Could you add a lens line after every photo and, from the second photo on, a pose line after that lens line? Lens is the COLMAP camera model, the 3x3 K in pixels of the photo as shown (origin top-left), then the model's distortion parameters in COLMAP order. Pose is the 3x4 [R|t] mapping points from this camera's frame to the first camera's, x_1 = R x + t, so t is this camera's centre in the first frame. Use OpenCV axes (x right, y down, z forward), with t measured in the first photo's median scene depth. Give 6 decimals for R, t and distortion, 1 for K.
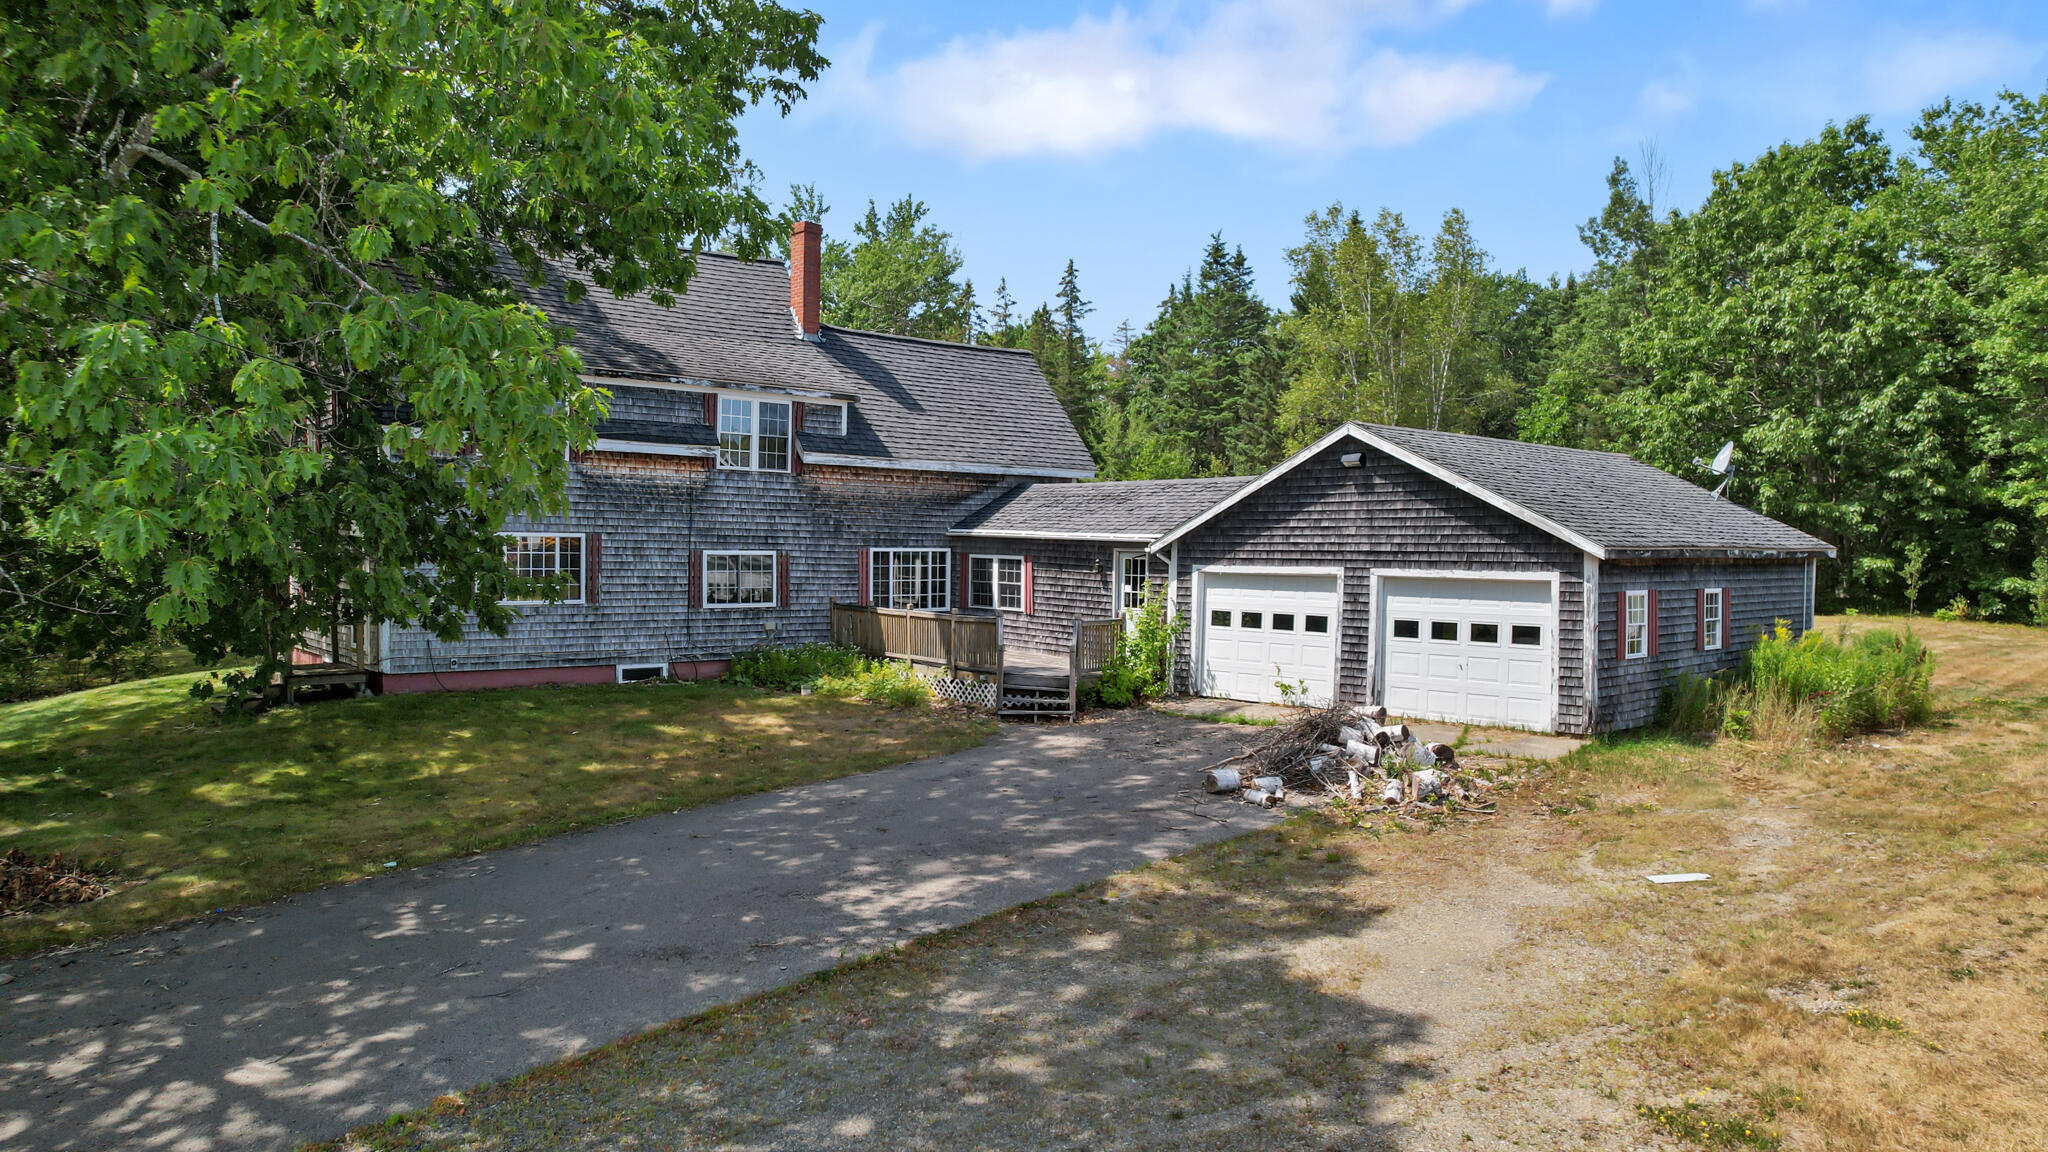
lens RADIAL K [[1337.6, 0, 1025.3], [0, 1337.6, 574.4], [0, 0, 1]] dist [-0.034161, 0.009006]
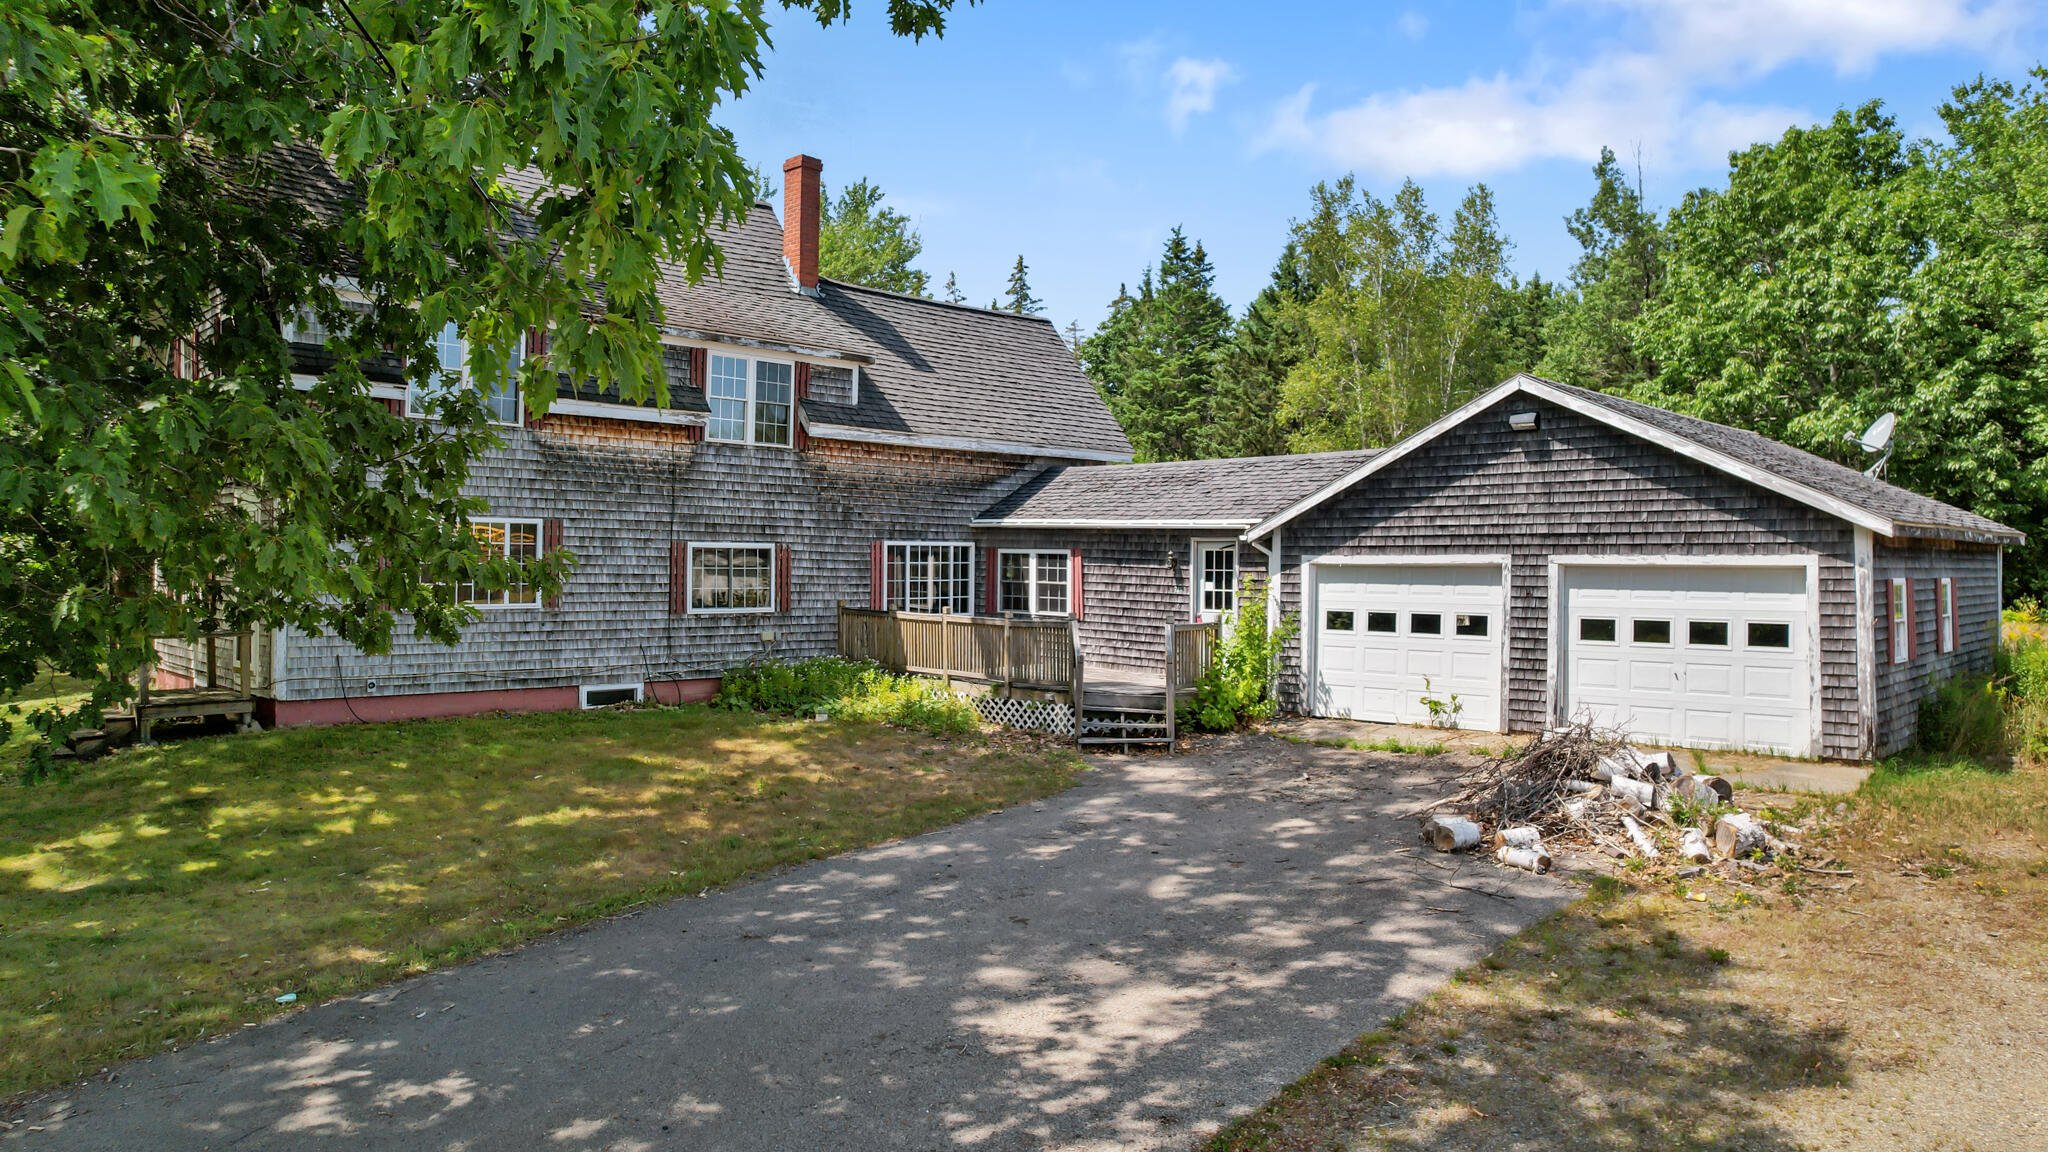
lens RADIAL K [[1337.6, 0, 1030.3], [0, 1337.6, 533.0], [0, 0, 1]] dist [-0.034161, 0.009006]
pose [[0.997520, -0.002632, 0.070332, -0.091469], [0.005631, 0.999082, -0.042478, 0.012006], [-0.070155, 0.042769, 0.996619, 0.181590]]
